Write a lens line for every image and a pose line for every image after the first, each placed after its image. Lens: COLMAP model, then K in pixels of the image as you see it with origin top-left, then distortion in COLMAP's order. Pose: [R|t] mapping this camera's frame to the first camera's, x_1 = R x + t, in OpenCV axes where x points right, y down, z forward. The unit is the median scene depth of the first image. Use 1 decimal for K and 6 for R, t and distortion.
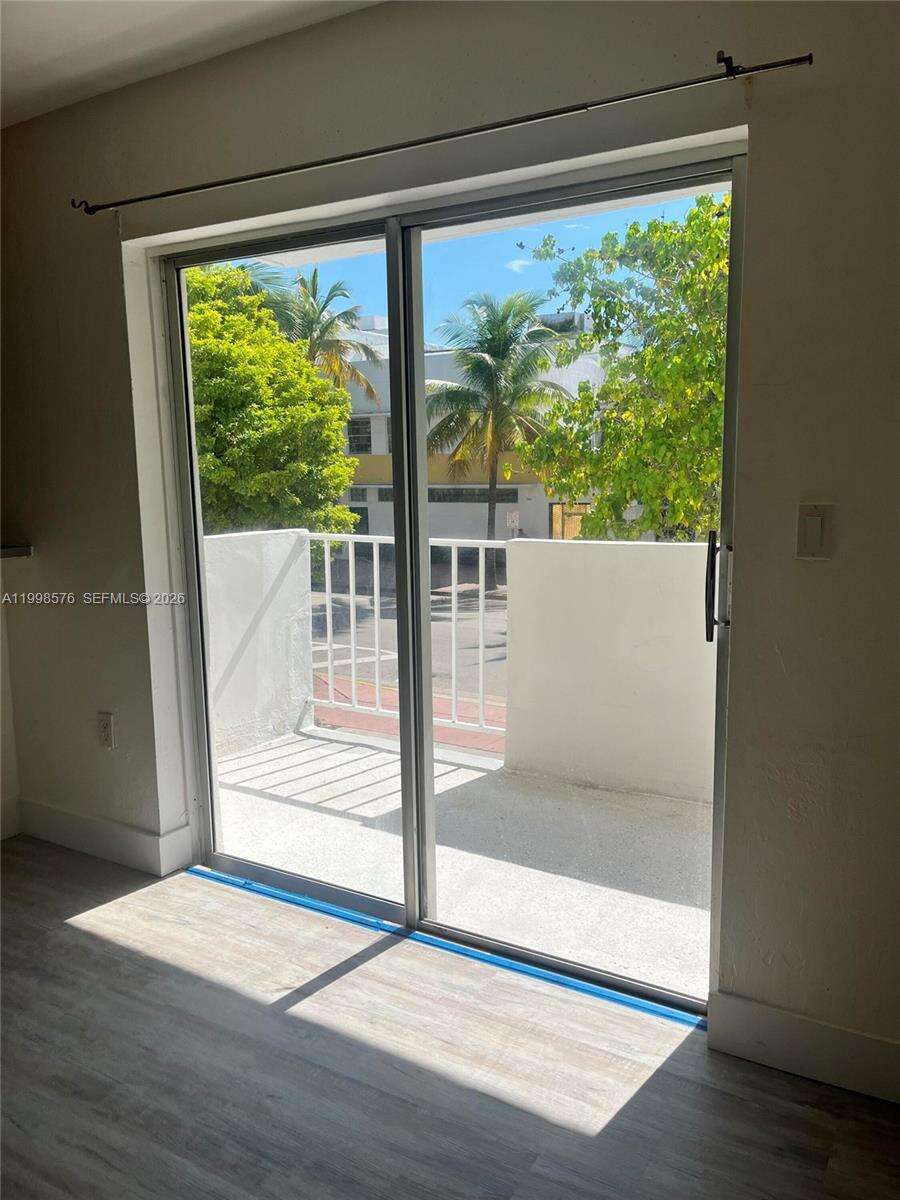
lens RADIAL K [[925.6, 0, 448.8], [0, 925.6, 598.2], [0, 0, 1]] dist [0.029393, -0.031523]
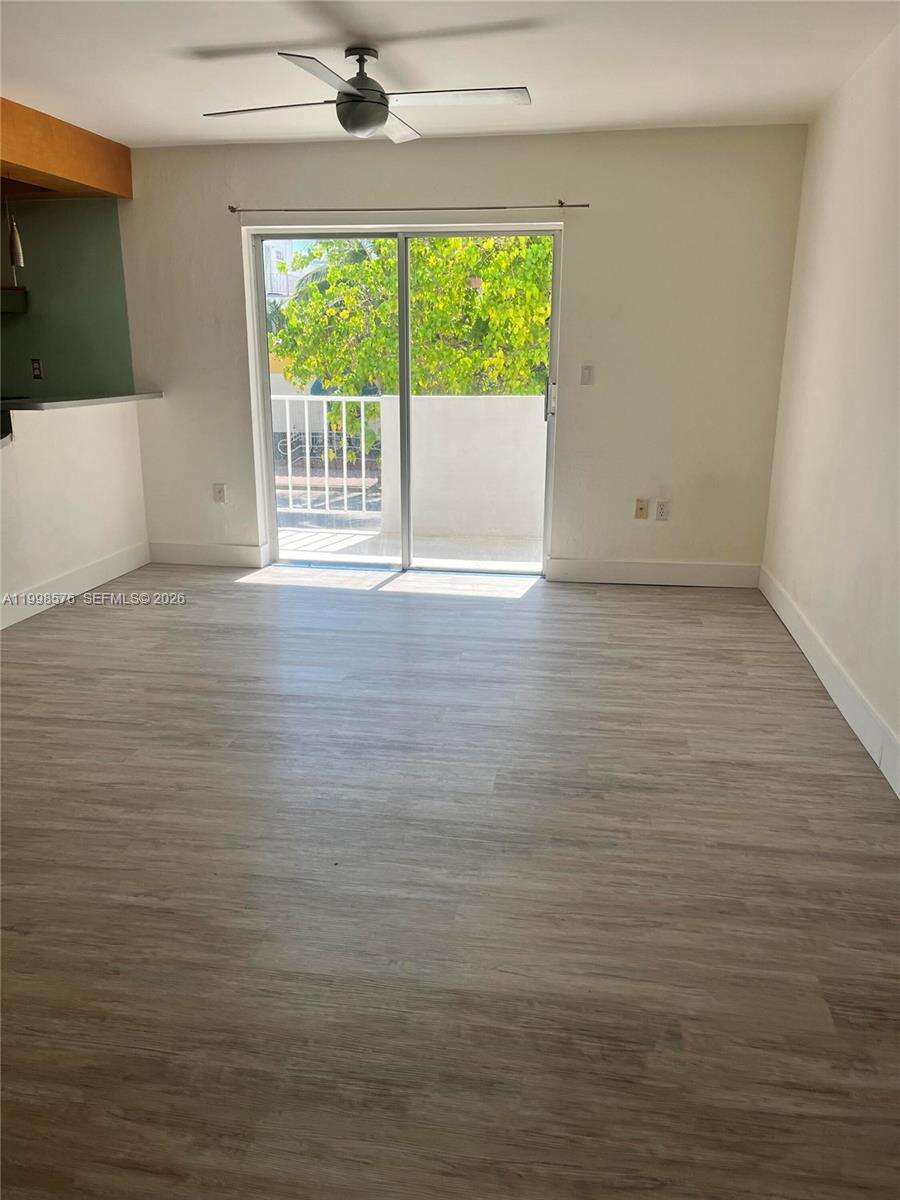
lens RADIAL K [[925.6, 0, 443.6], [0, 925.6, 603.6], [0, 0, 1]] dist [0.029393, -0.031523]
pose [[0.931407, -0.081357, 0.354771, -0.816891], [0.039865, 0.991637, 0.122746, 0.195607], [-0.361790, -0.100184, 0.926861, -1.160311]]
